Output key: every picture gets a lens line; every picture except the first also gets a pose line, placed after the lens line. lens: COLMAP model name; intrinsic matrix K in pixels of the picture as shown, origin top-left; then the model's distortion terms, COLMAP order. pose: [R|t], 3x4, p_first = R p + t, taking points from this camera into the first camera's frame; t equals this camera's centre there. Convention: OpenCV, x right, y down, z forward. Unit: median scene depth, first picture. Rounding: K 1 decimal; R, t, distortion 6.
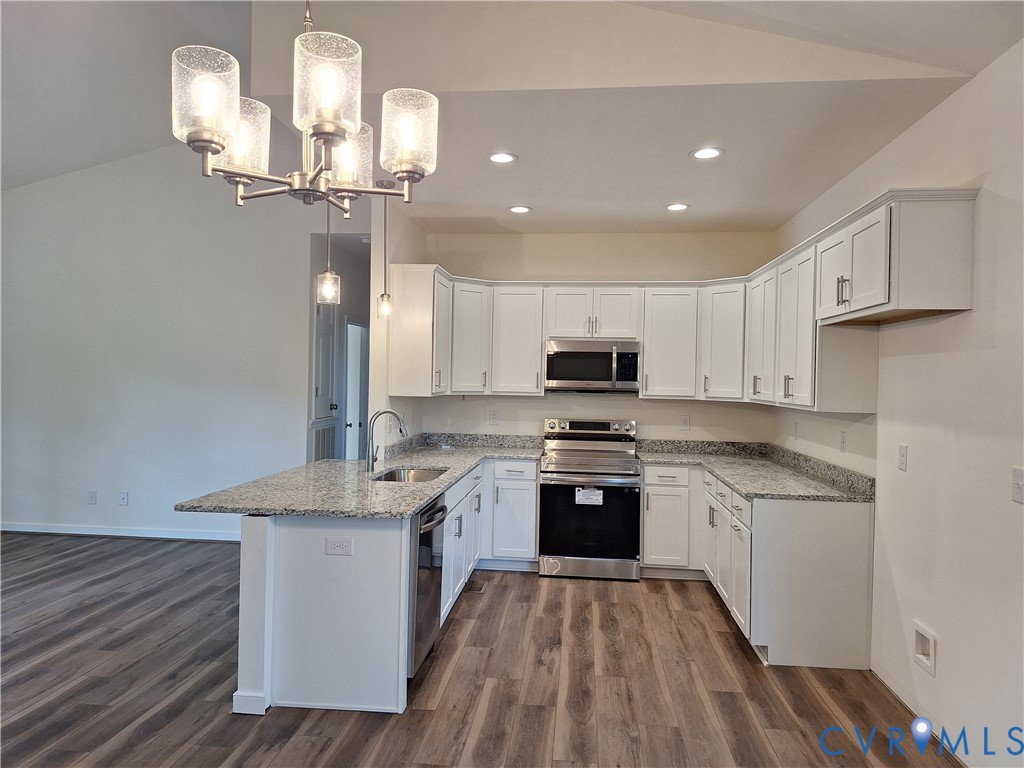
lens RADIAL K [[716.9, 0, 508.0], [0, 716.9, 370.4], [0, 0, 1]] dist [0.055043, -0.045450]
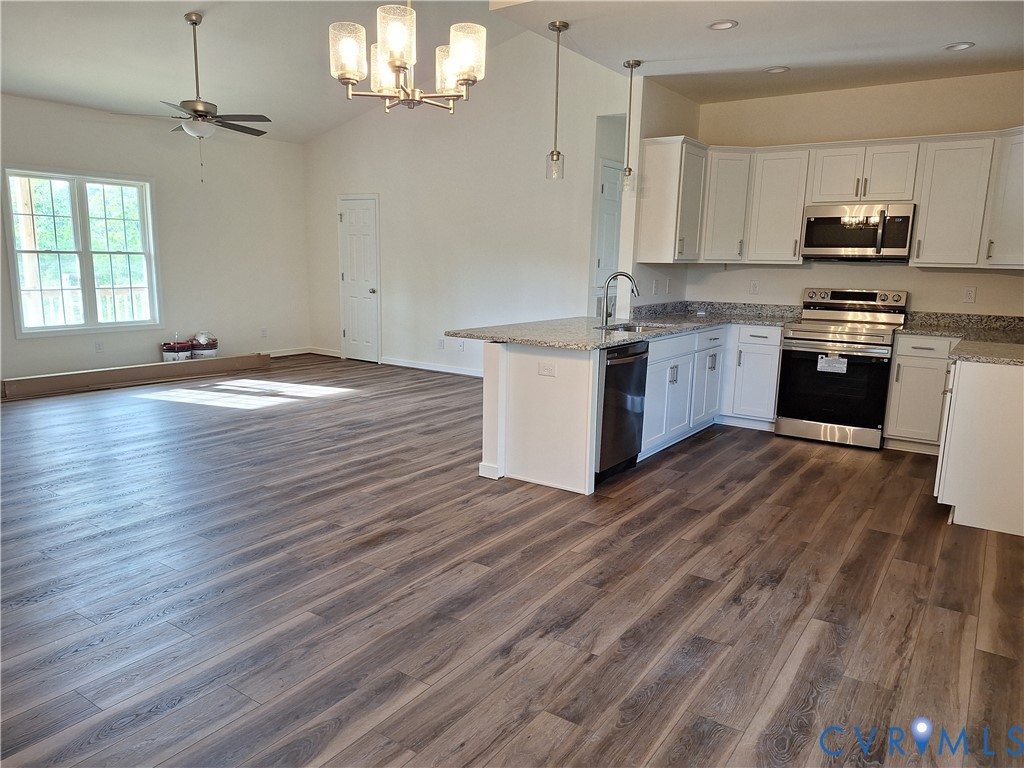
lens RADIAL K [[716.9, 0, 503.6], [0, 716.9, 391.7], [0, 0, 1]] dist [0.055043, -0.045450]
pose [[0.876172, 0.087150, -0.474054, 0.253053], [0.001598, 0.982987, 0.183666, 0.033593], [0.481996, -0.161681, 0.861127, -0.139450]]
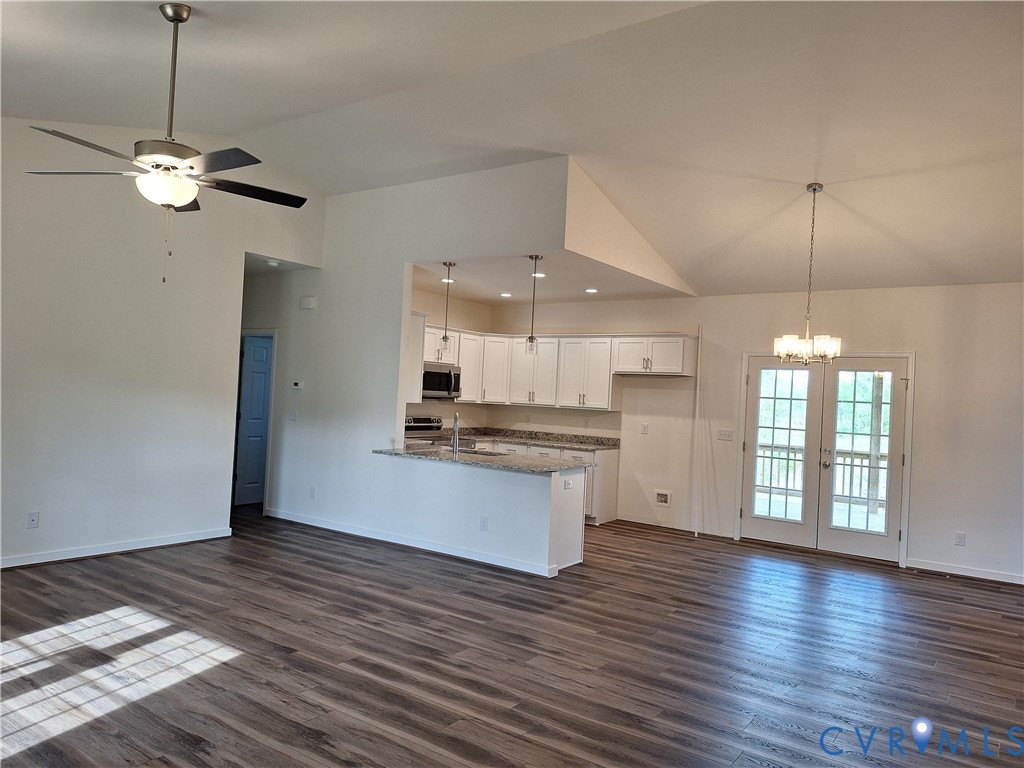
lens RADIAL K [[716.9, 0, 507.3], [0, 716.9, 385.6], [0, 0, 1]] dist [0.055043, -0.045450]
pose [[0.494613, 0.011921, 0.869031, -1.588666], [-0.049264, 0.998683, 0.014339, -0.037072], [-0.867716, -0.049905, 0.494549, 0.154026]]
